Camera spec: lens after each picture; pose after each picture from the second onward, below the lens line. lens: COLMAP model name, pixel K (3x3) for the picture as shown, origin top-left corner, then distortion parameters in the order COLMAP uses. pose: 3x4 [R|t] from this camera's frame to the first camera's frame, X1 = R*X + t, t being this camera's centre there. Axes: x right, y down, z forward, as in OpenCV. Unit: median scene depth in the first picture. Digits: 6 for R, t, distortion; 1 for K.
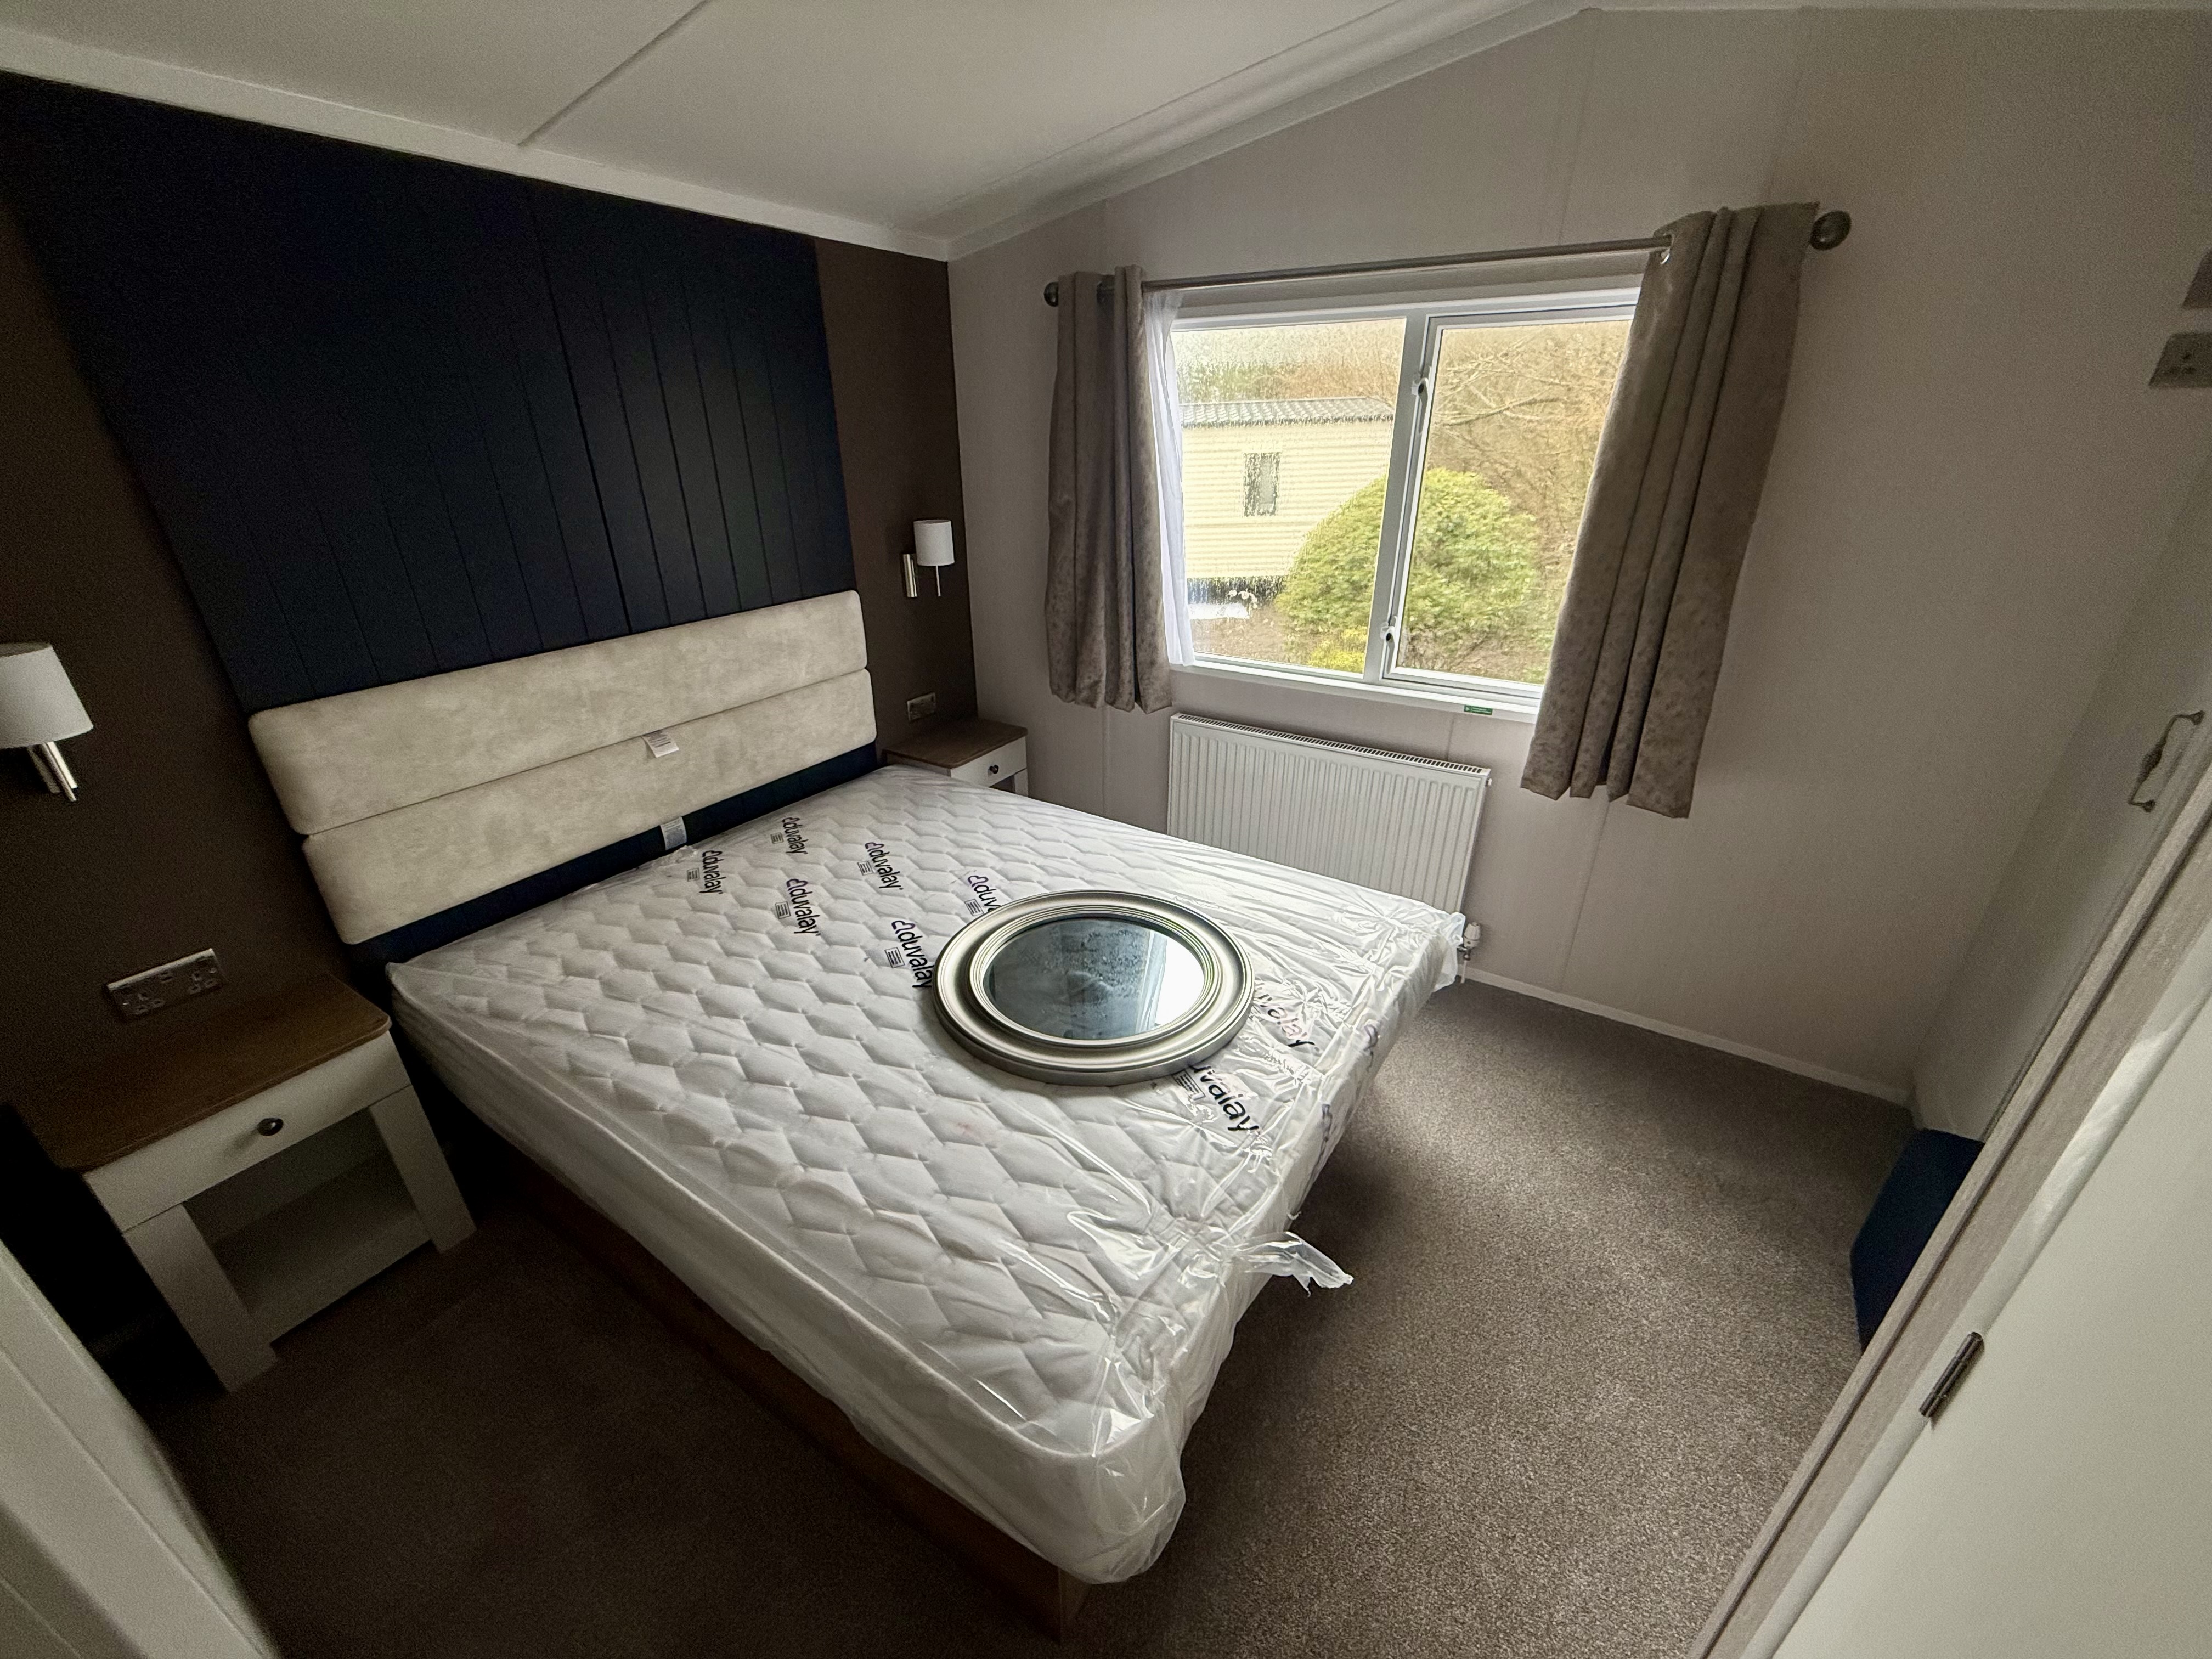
lens RADIAL K [[879.3, 0, 1098.0], [0, 879.3, 830.4], [0, 0, 1]] dist [0.002020, -0.000330]
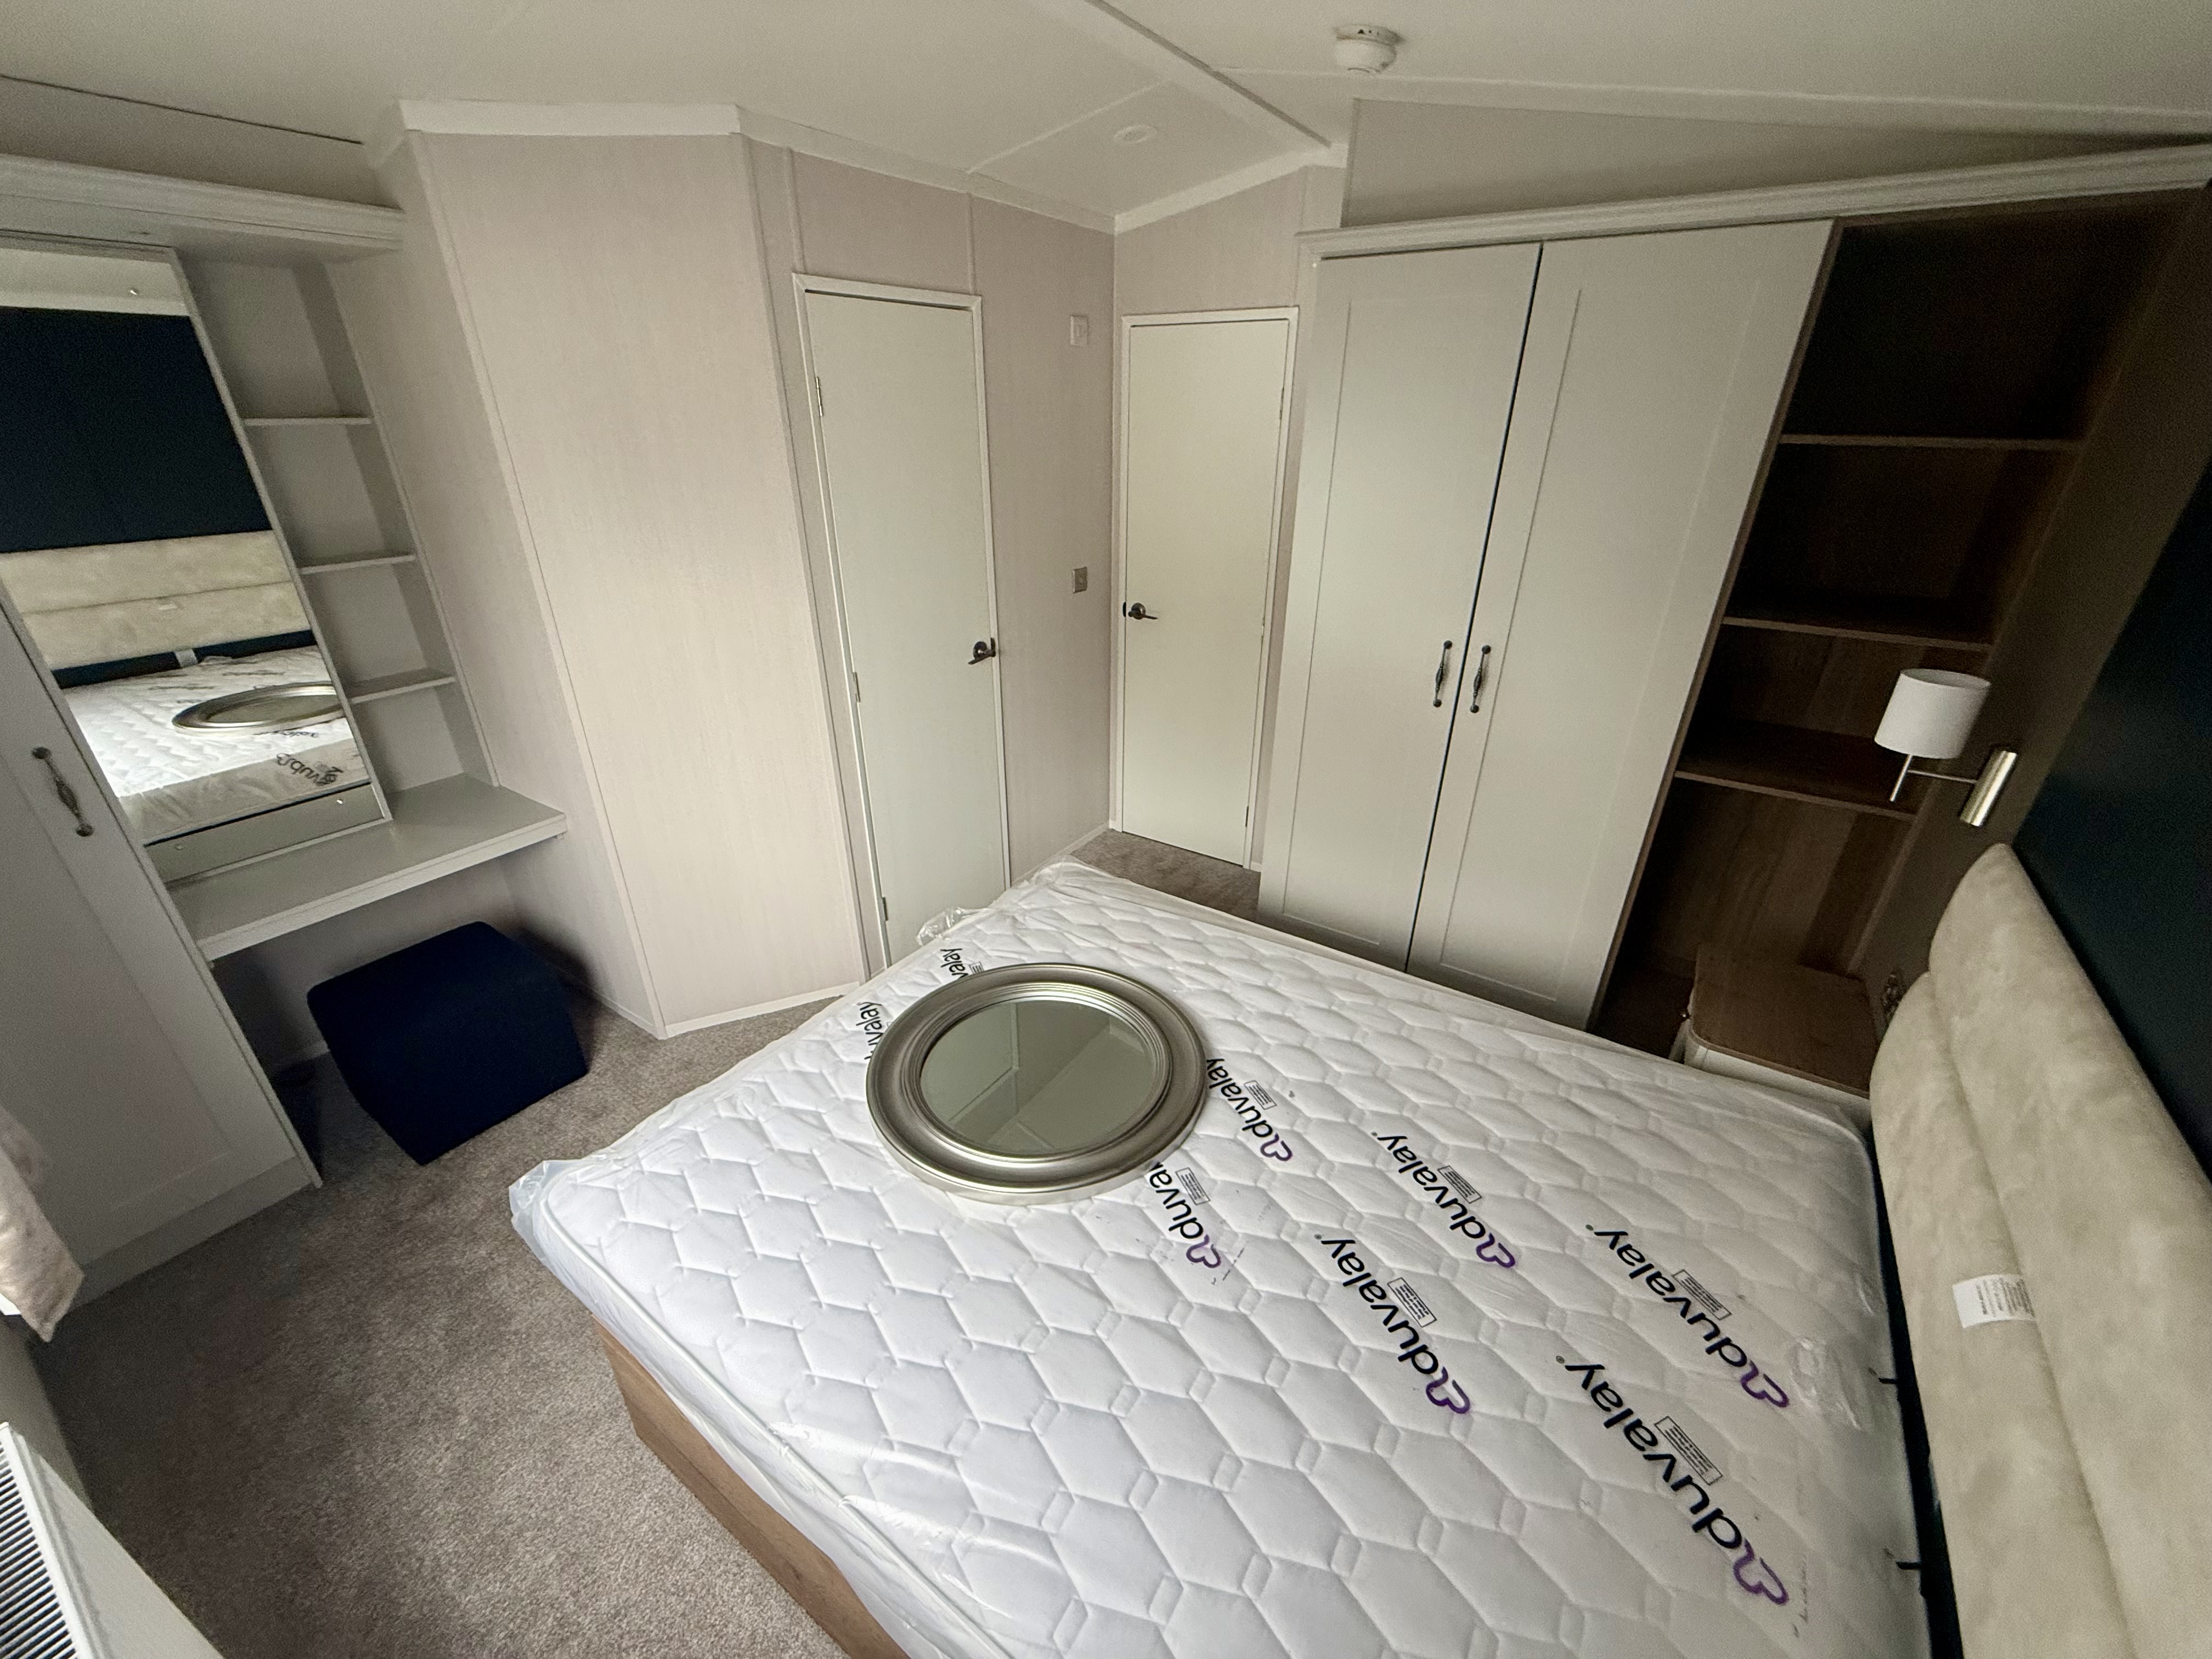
lens RADIAL K [[879.3, 0, 1103.6], [0, 879.3, 839.3], [0, 0, 1]] dist [0.002020, -0.000330]
pose [[-0.999668, -0.011229, 0.023194, -0.080115], [0.011153, 0.622852, 0.782260, -0.619863], [-0.023231, 0.782259, -0.622520, 1.185711]]
